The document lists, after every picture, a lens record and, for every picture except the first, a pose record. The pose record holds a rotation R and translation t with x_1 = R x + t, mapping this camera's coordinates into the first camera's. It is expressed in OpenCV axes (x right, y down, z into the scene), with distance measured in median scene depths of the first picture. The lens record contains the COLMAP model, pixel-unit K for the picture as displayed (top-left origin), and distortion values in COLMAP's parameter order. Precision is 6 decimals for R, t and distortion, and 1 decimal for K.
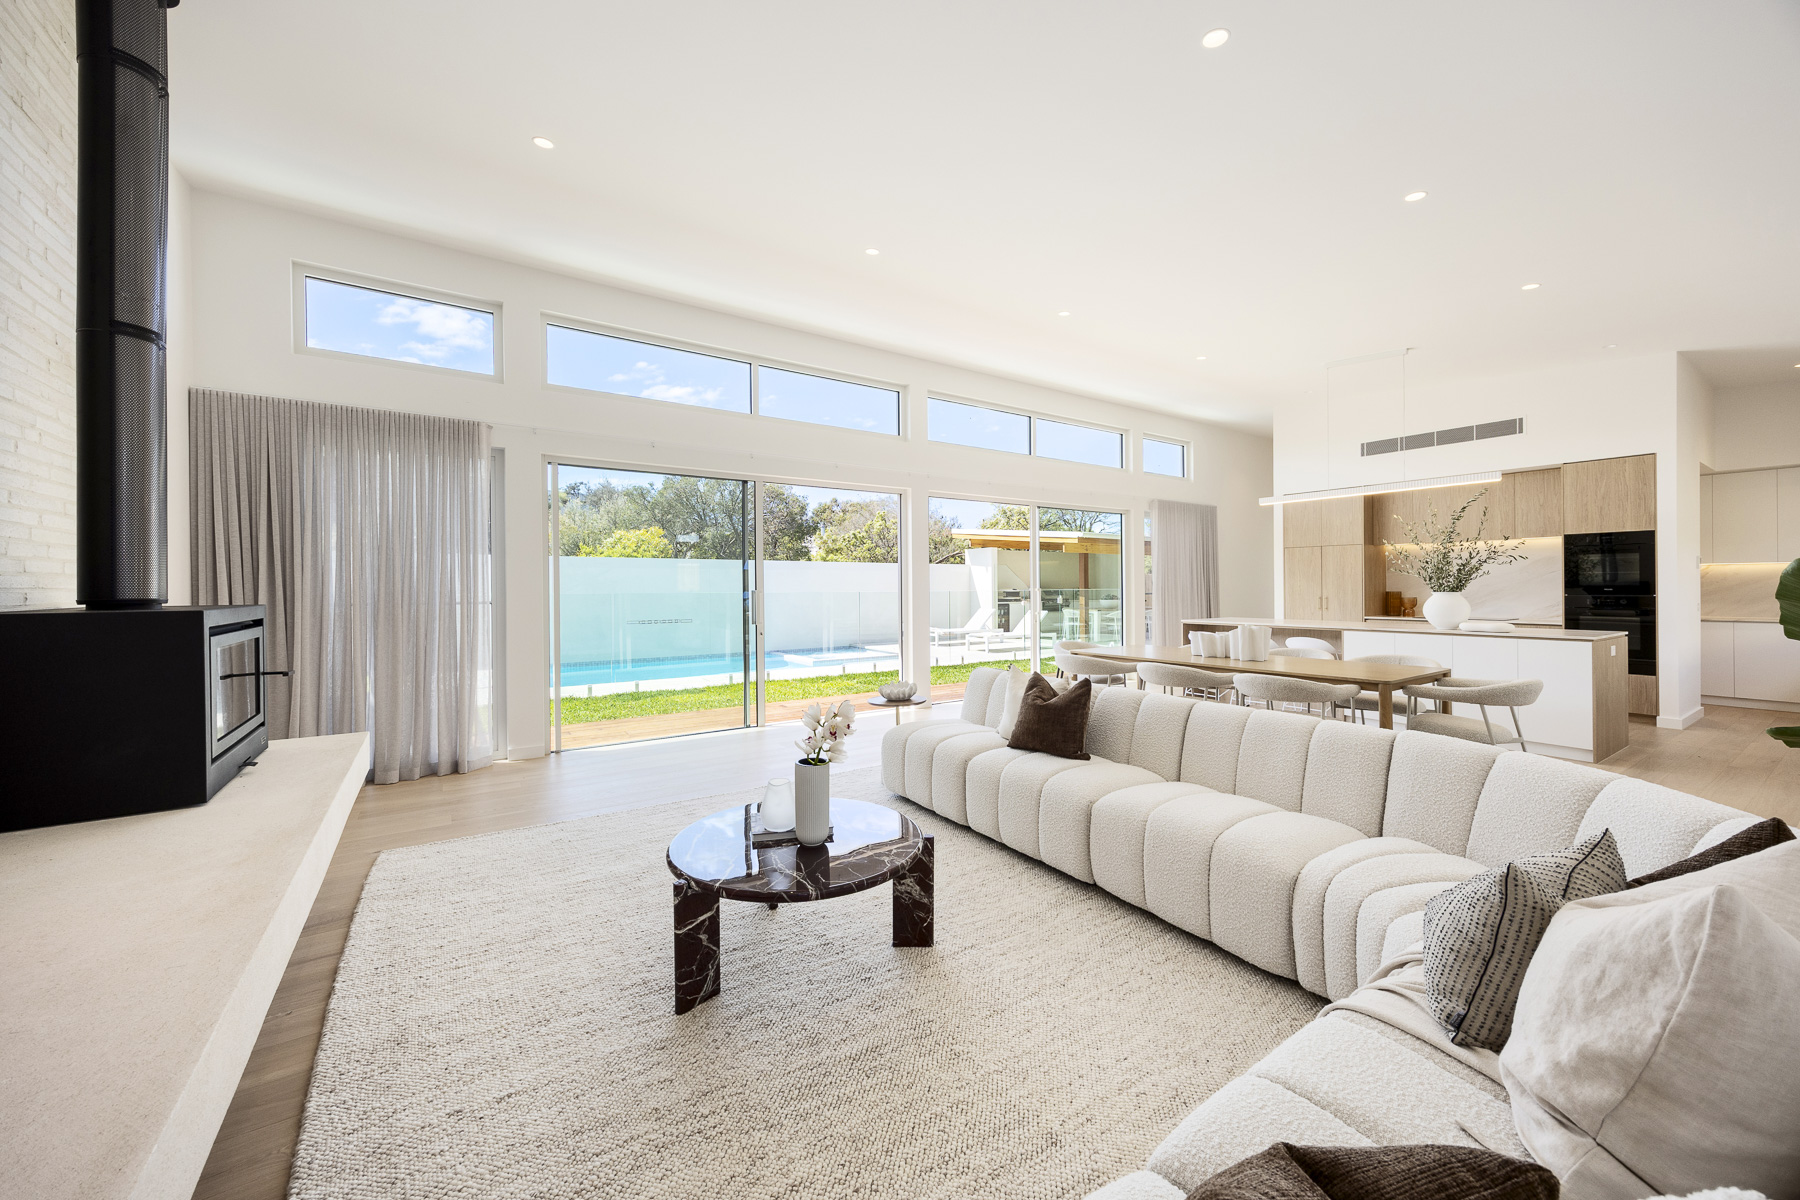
lens RADIAL K [[668.4, 0, 891.0], [0, 668.4, 591.7], [0, 0, 1]] dist [-0.001335, -0.000132]
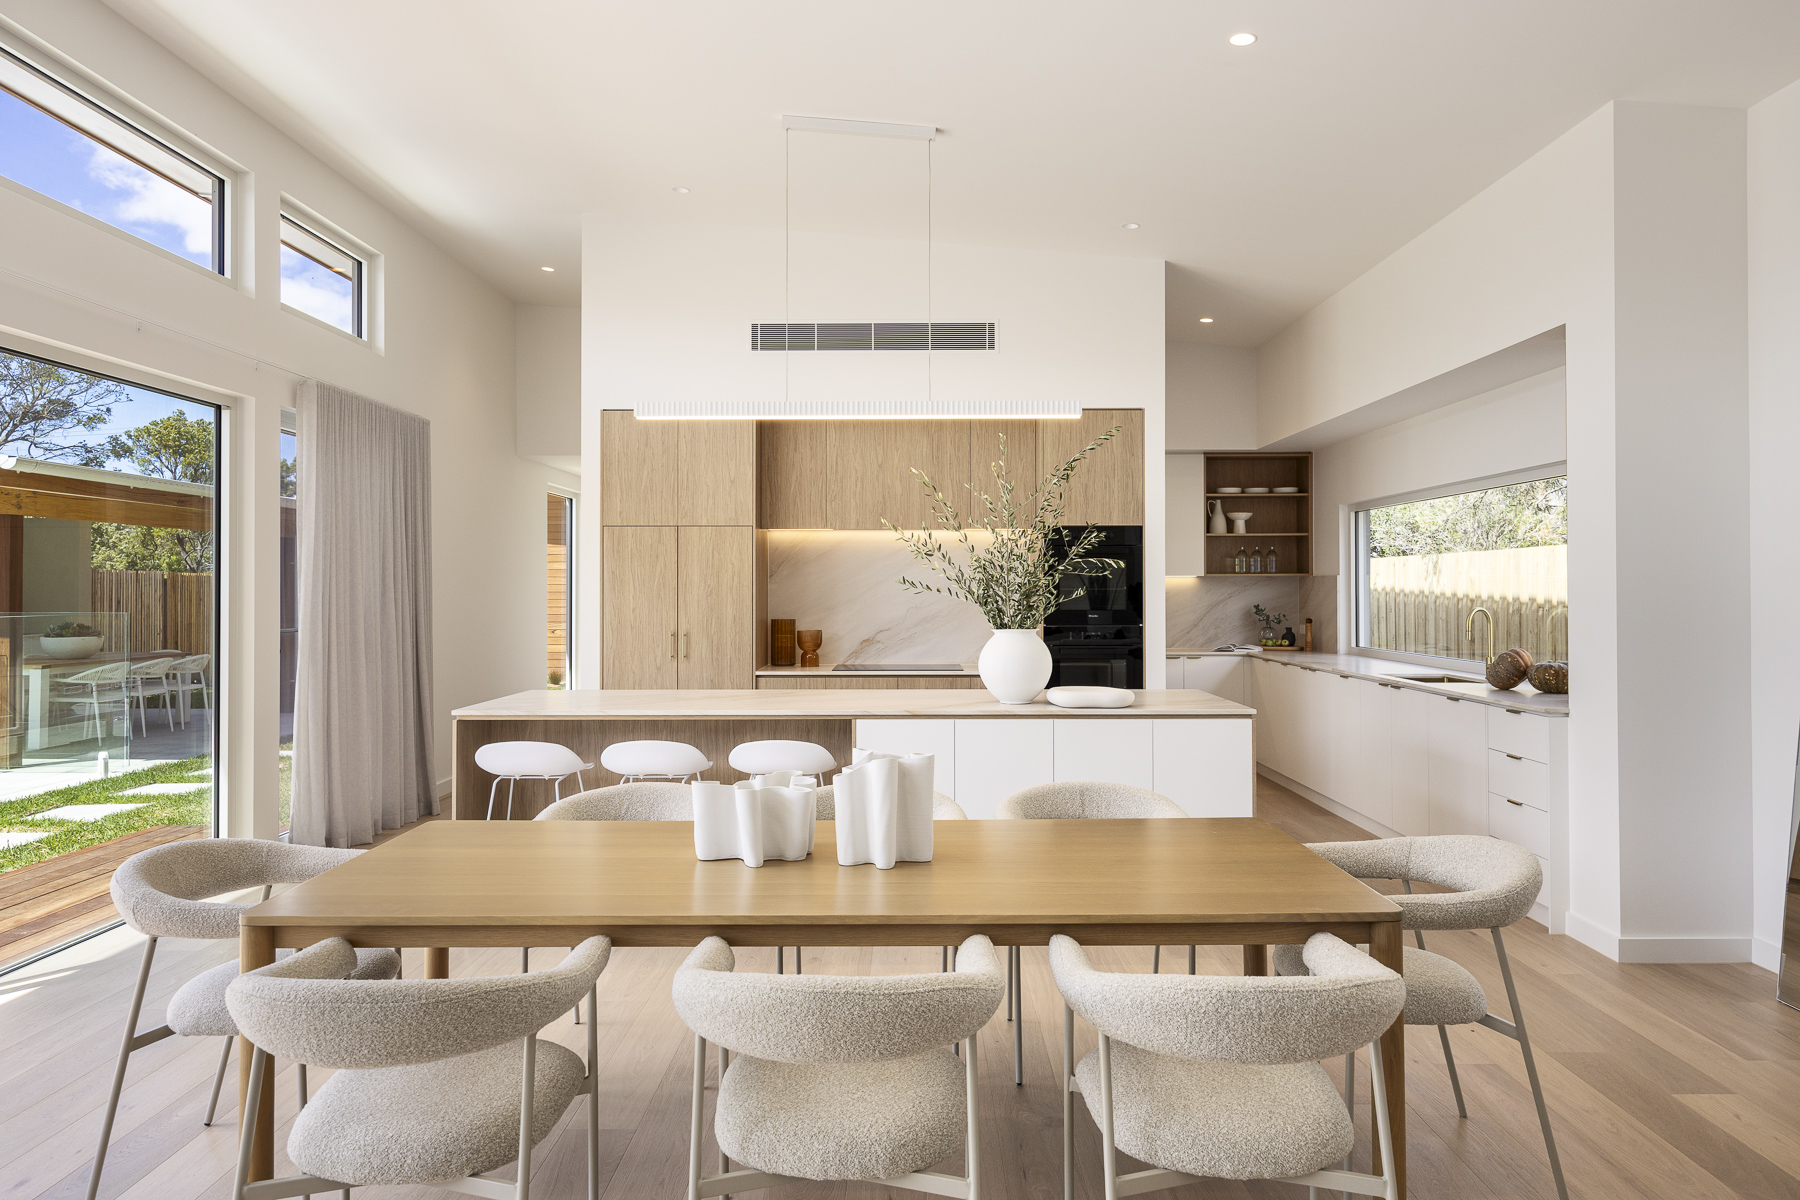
lens RADIAL K [[1181.4, 0, 904.9], [0, 1181.4, 575.0], [0, 0, 1]] dist [-0.000033, 0.001973]
pose [[0.555049, 0.013378, 0.831710, 0.036771], [0.005168, 0.999796, -0.019530, -0.016530], [-0.831802, 0.015138, 0.554867, 0.413190]]
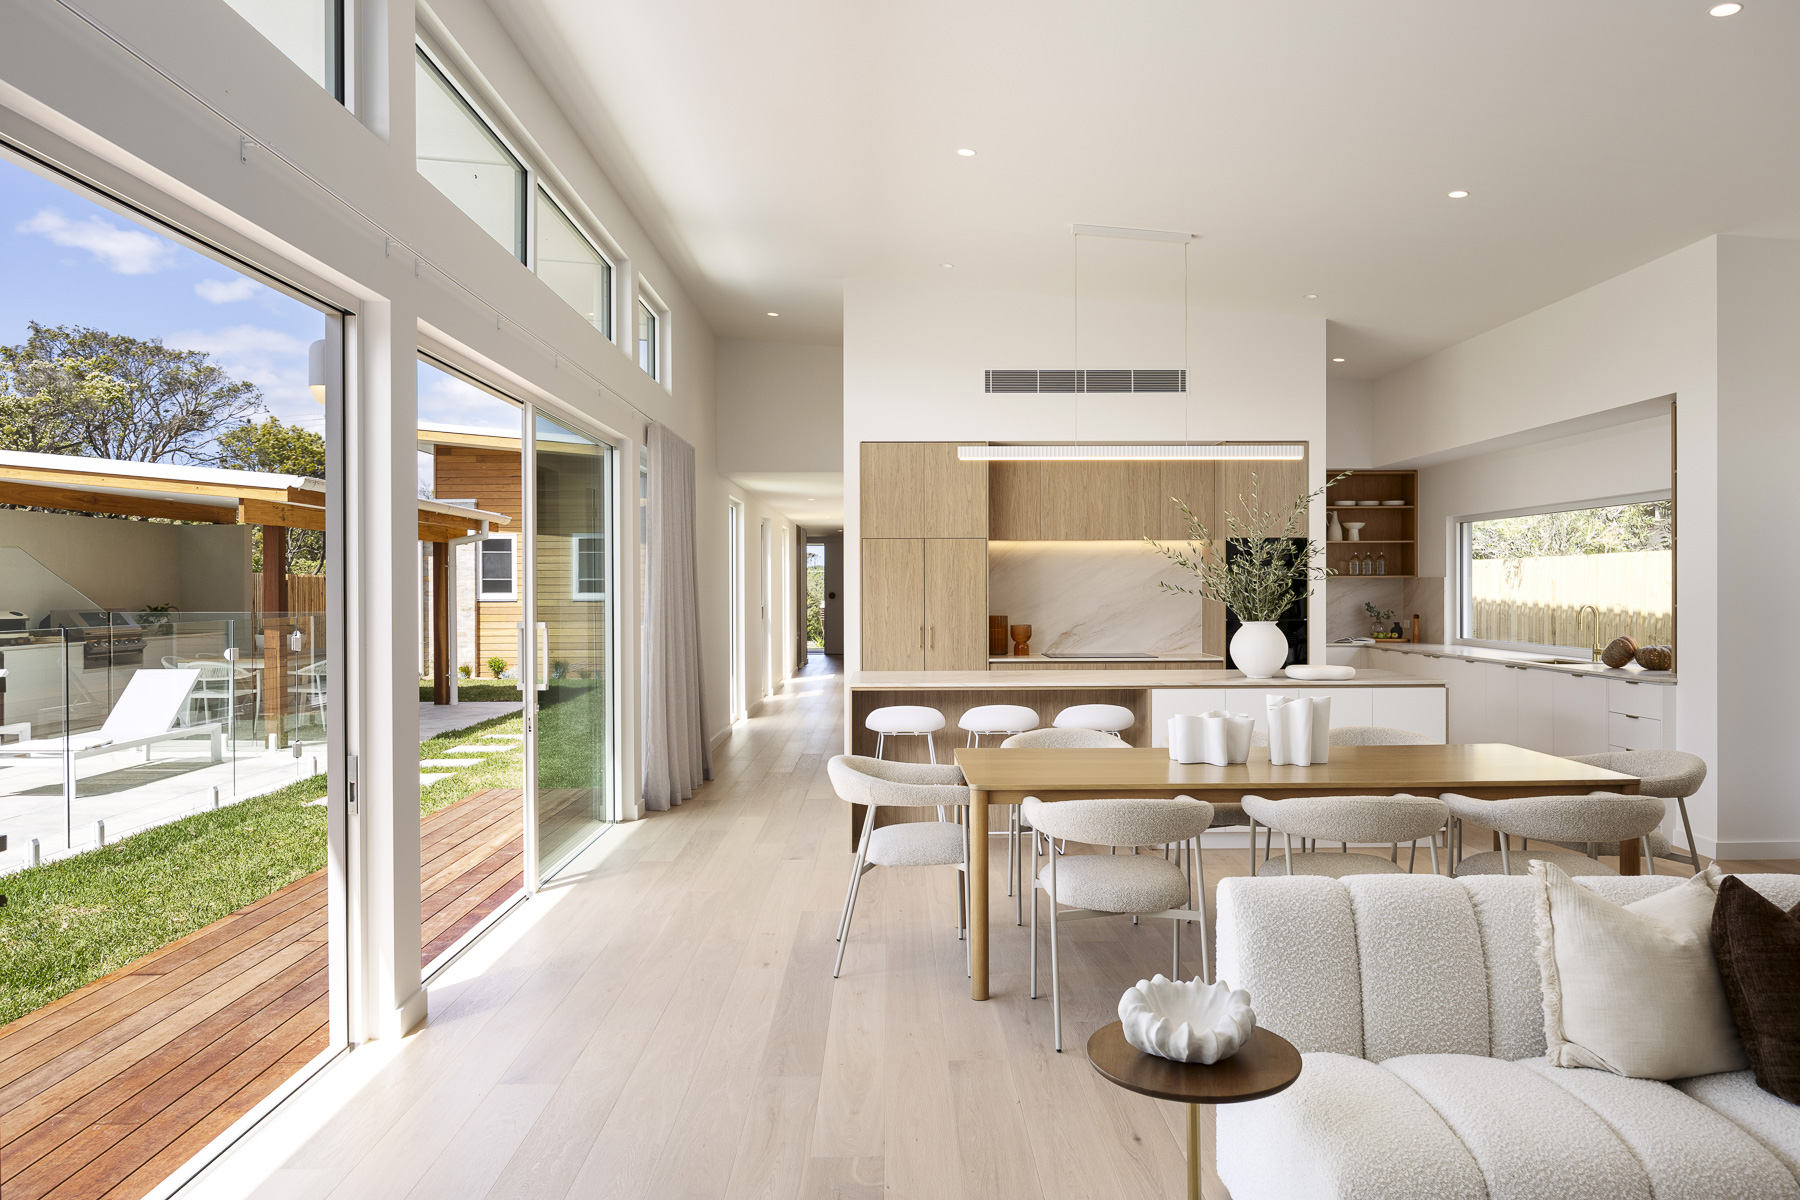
lens RADIAL K [[1234.5, 0, 904.5], [0, 1234.5, 597.8], [0, 0, 1]] dist [-0.014252, -0.003054]
pose [[0.544791, -0.004655, 0.838559, -0.263522], [0.007325, 0.999973, 0.000792, -0.018771], [-0.838540, 0.005711, 0.544810, 0.451735]]
